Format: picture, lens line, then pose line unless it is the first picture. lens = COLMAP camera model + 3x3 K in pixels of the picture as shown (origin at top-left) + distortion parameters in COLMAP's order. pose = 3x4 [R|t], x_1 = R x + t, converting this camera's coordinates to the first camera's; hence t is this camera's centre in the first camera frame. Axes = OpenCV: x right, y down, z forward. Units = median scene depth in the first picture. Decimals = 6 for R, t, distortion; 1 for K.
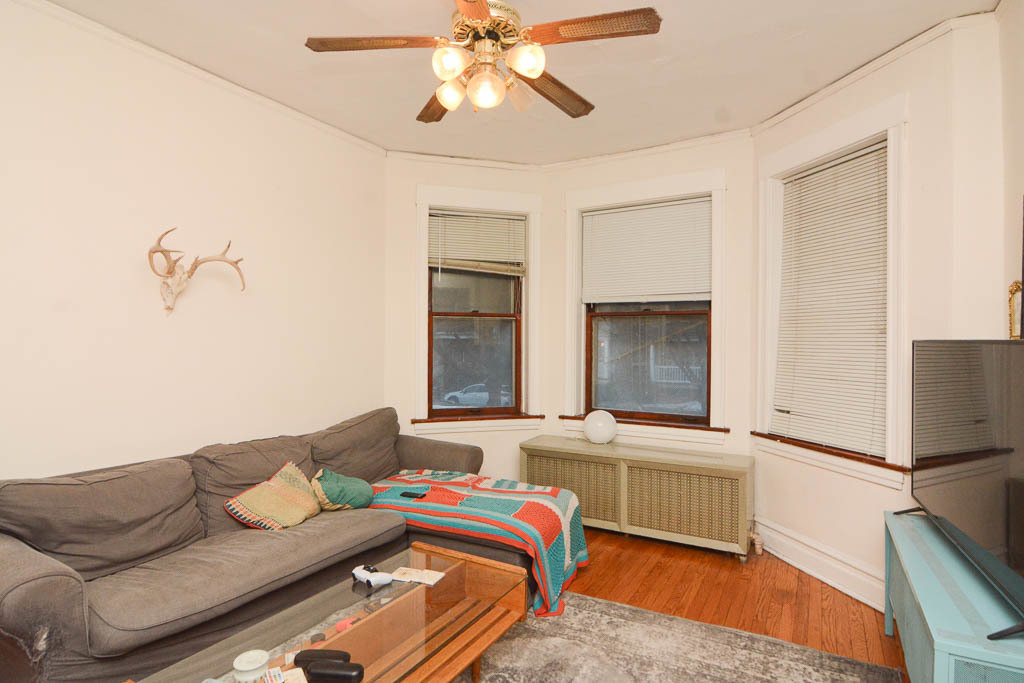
lens RADIAL K [[540.3, 0, 512.0], [0, 540.3, 341.5], [0, 0, 1]] dist [-0.000891, -0.000603]
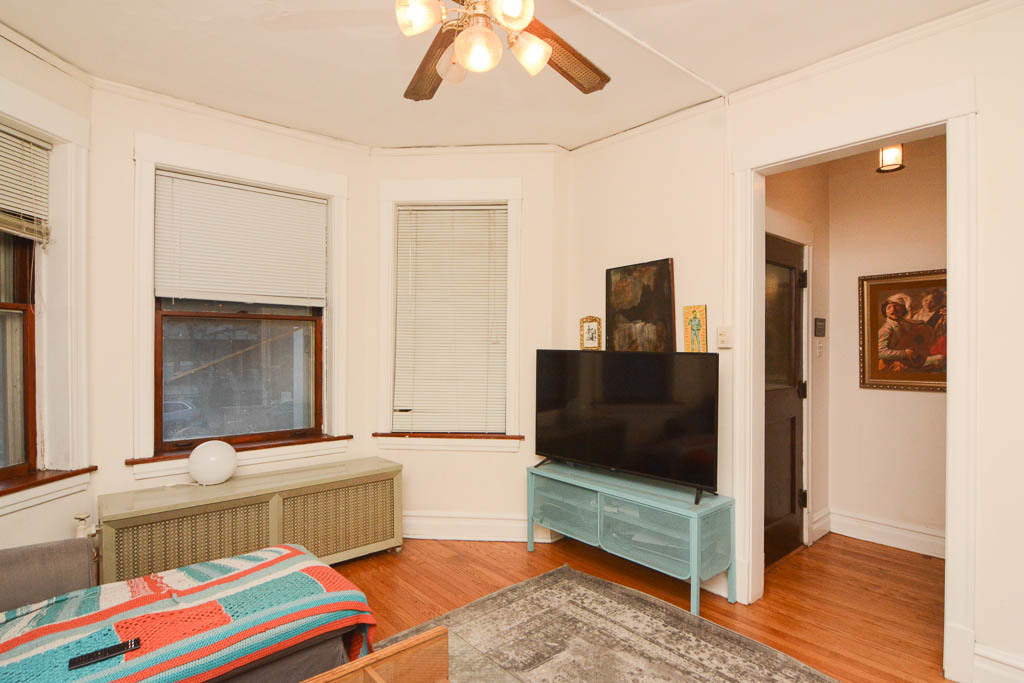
lens RADIAL K [[526.5, 0, 516.2], [0, 526.5, 350.0], [0, 0, 1]] dist [0.023110, -0.023620]
pose [[0.318830, -0.010585, 0.947753, -0.445112], [-0.005221, 0.999903, 0.012923, -0.013707], [-0.947798, -0.009068, 0.318744, 0.388950]]
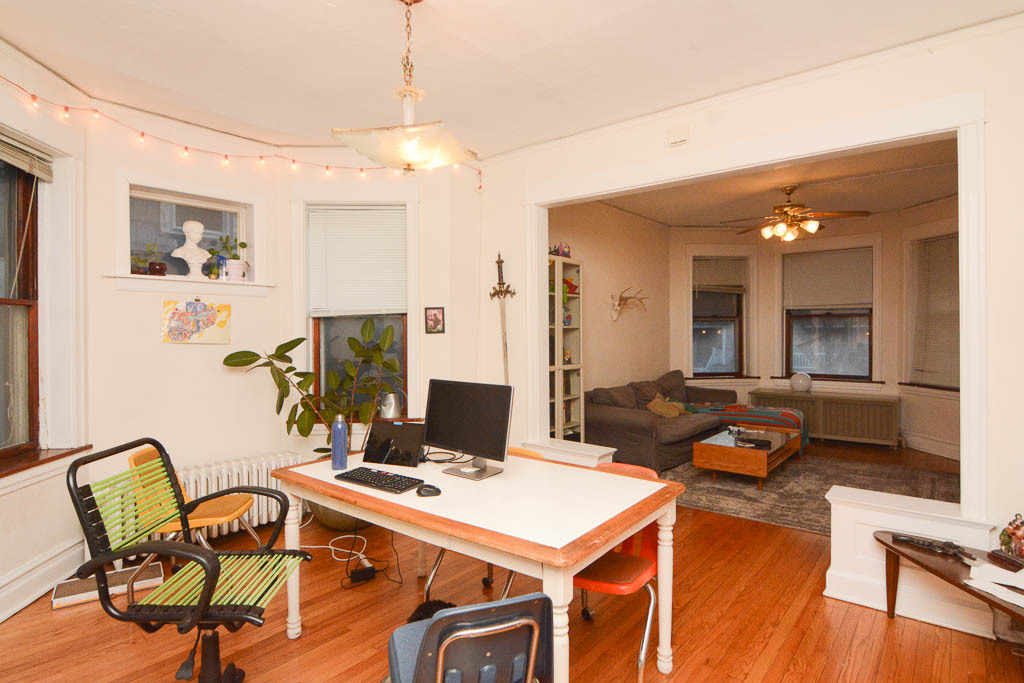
lens RADIAL K [[540.3, 0, 512.0], [0, 540.3, 341.5], [0, 0, 1]] dist [-0.000891, -0.000603]
pose [[0.986217, -0.008821, -0.165219, -0.502257], [0.011847, 0.999780, 0.017337, -0.013347], [0.165030, -0.019055, 0.986104, -0.931444]]
